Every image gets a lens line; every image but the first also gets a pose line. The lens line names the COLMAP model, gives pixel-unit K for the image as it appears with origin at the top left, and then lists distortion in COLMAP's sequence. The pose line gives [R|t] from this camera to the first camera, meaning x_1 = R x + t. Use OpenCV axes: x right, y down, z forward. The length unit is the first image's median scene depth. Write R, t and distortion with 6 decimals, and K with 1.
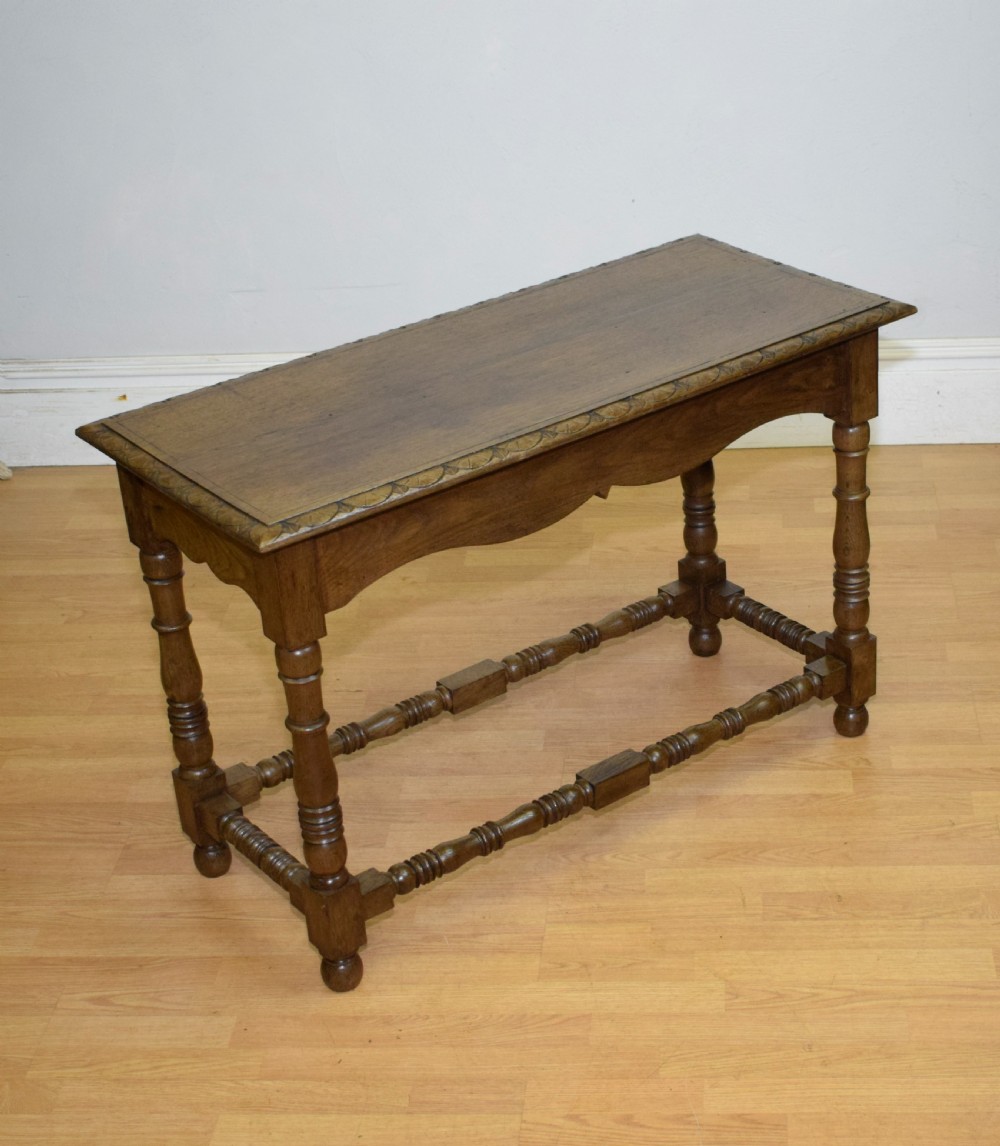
lens RADIAL K [[2134.6, 0, 610.1], [0, 2134.6, 619.3], [0, 0, 1]] dist [-0.027838, -0.009284]
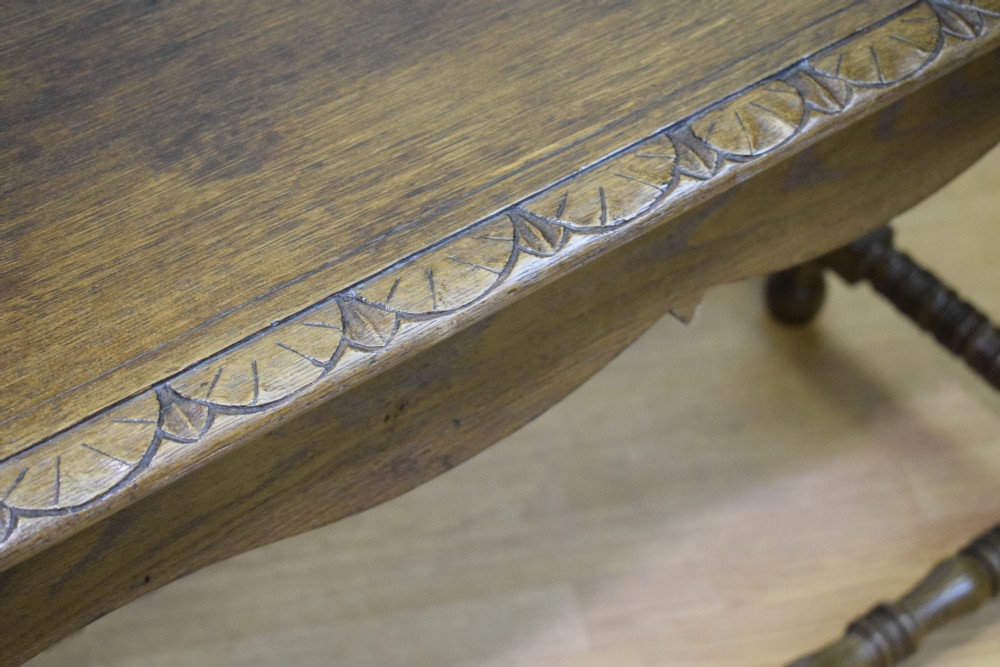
lens RADIAL K [[1941.8, 0, 500.0], [0, 1941.8, 333.5], [0, 0, 1]] dist [-0.036289, 0.079093]
pose [[0.998425, 0.056051, -0.002538, -0.030542], [-0.052869, 0.954970, 0.291953, -0.141522], [0.018788, -0.291358, 0.956429, 0.690817]]
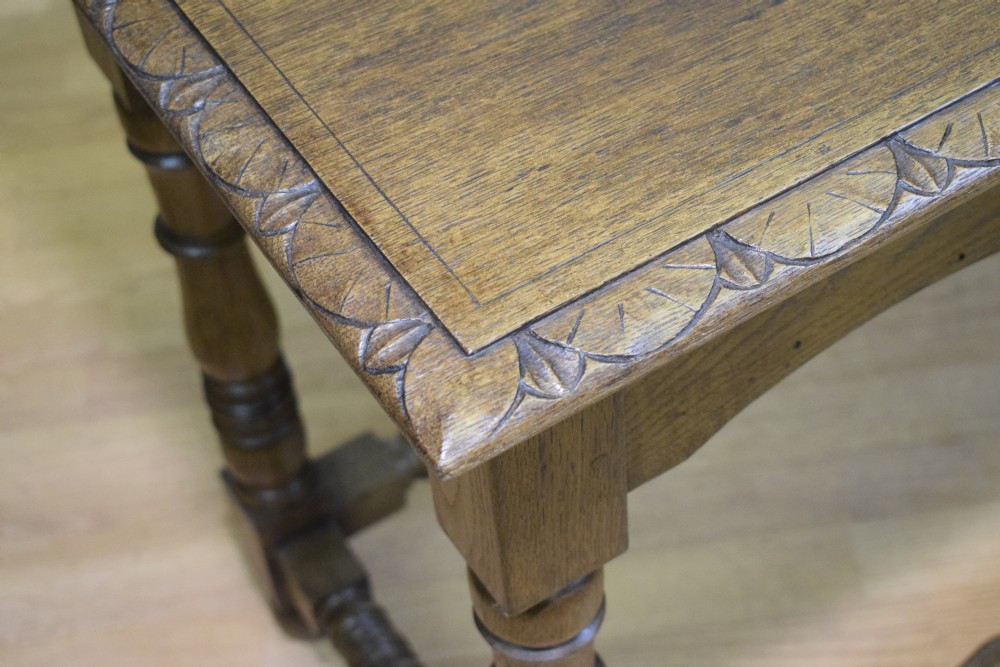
lens RADIAL K [[1941.8, 0, 500.0], [0, 1941.8, 333.5], [0, 0, 1]] dist [-0.036289, 0.079093]
pose [[0.992946, 0.076381, -0.090688, -0.115709], [-0.037521, 0.927973, 0.370753, -0.120472], [0.112474, -0.364735, 0.924293, 0.664996]]
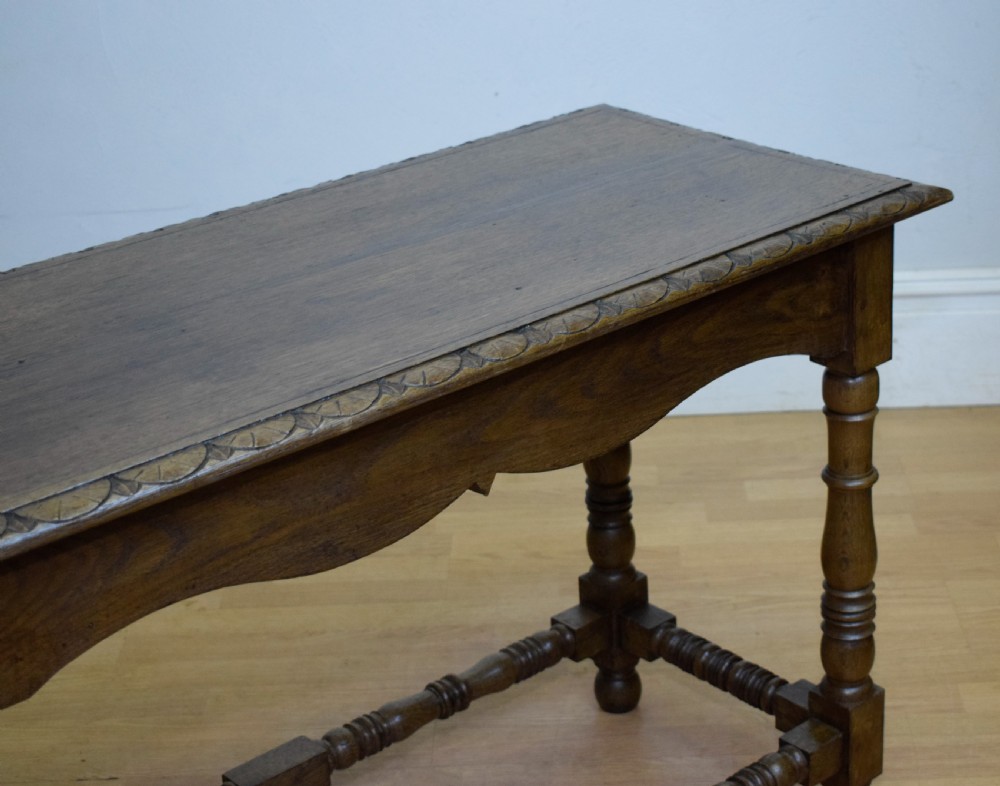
lens RADIAL K [[2041.1, 0, 597.5], [0, 2041.1, 392.0], [0, 0, 1]] dist [-0.019825, -0.093798]
pose [[0.997050, -0.013991, 0.075465, -0.013855], [0.021251, 0.995128, -0.096277, -0.028578], [-0.073750, 0.097597, 0.992490, 0.411913]]
